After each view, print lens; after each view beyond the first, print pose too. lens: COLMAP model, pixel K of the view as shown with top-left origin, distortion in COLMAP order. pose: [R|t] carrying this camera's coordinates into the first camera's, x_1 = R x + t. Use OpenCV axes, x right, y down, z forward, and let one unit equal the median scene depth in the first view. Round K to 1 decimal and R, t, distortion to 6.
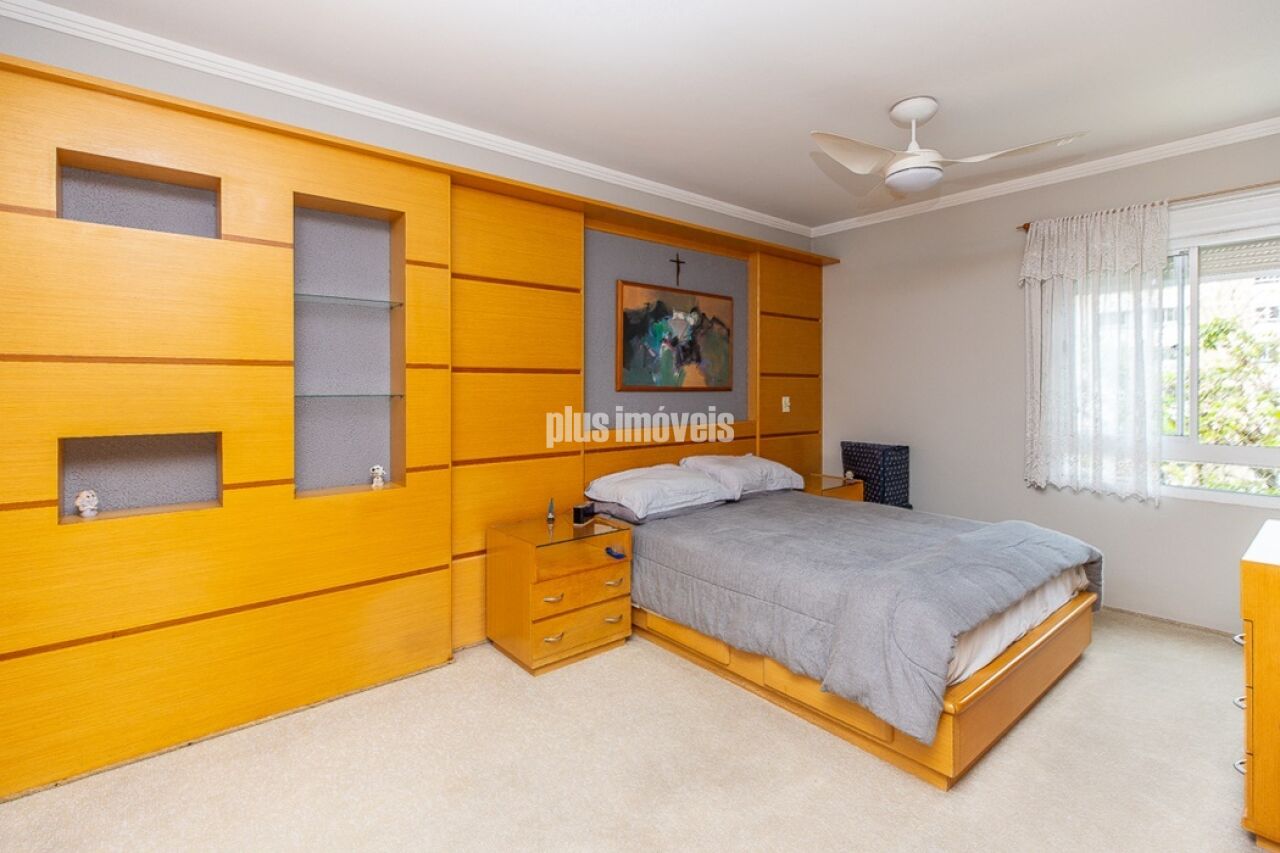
lens RADIAL K [[591.3, 0, 647.5], [0, 591.3, 387.0], [0, 0, 1]] dist [0.003615, -0.000531]
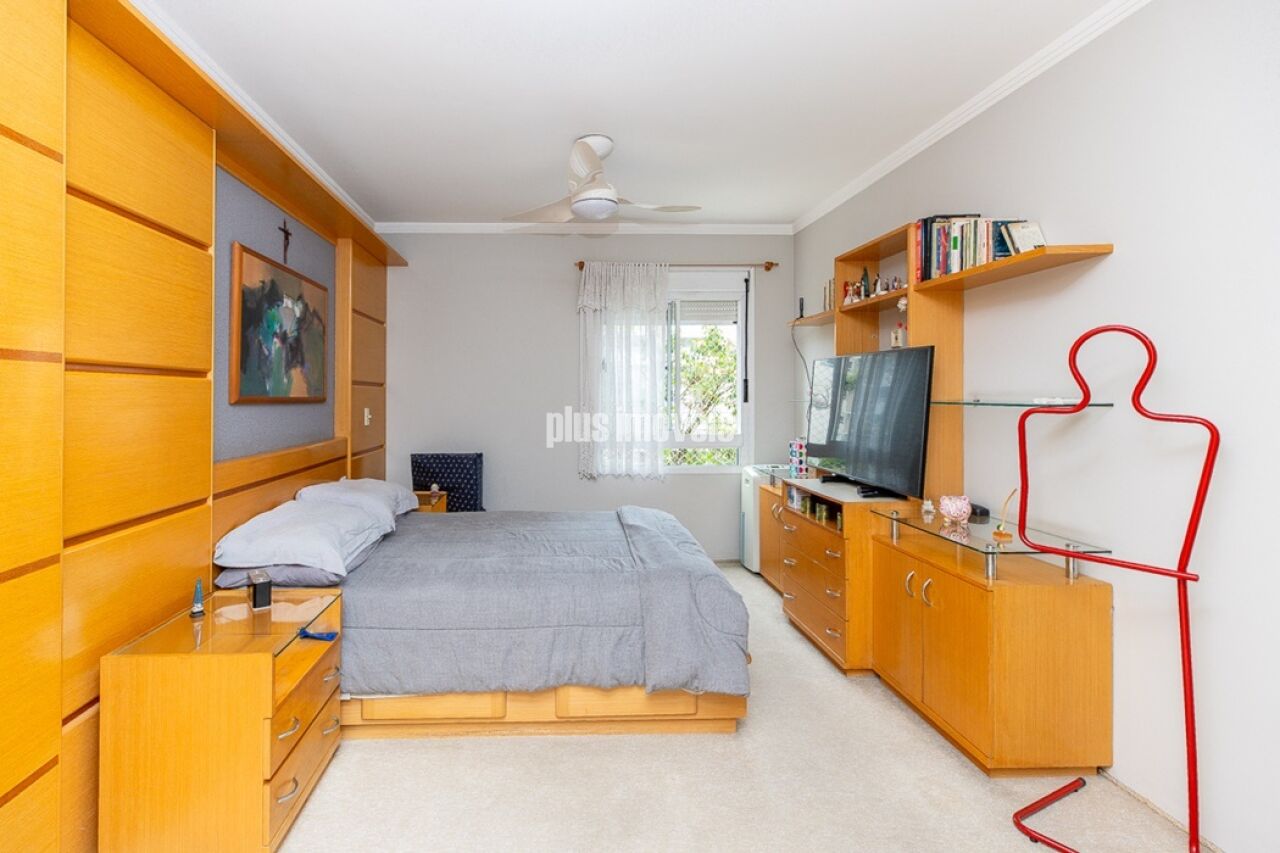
lens RADIAL K [[589.4, 0, 607.7], [0, 589.4, 391.5], [0, 0, 1]] dist [0.003126, 0.000149]
pose [[0.627955, 0.002971, 0.778244, -0.352852], [0.004160, 0.999966, -0.007174, -0.000530], [-0.778238, 0.007742, 0.627921, 0.265263]]
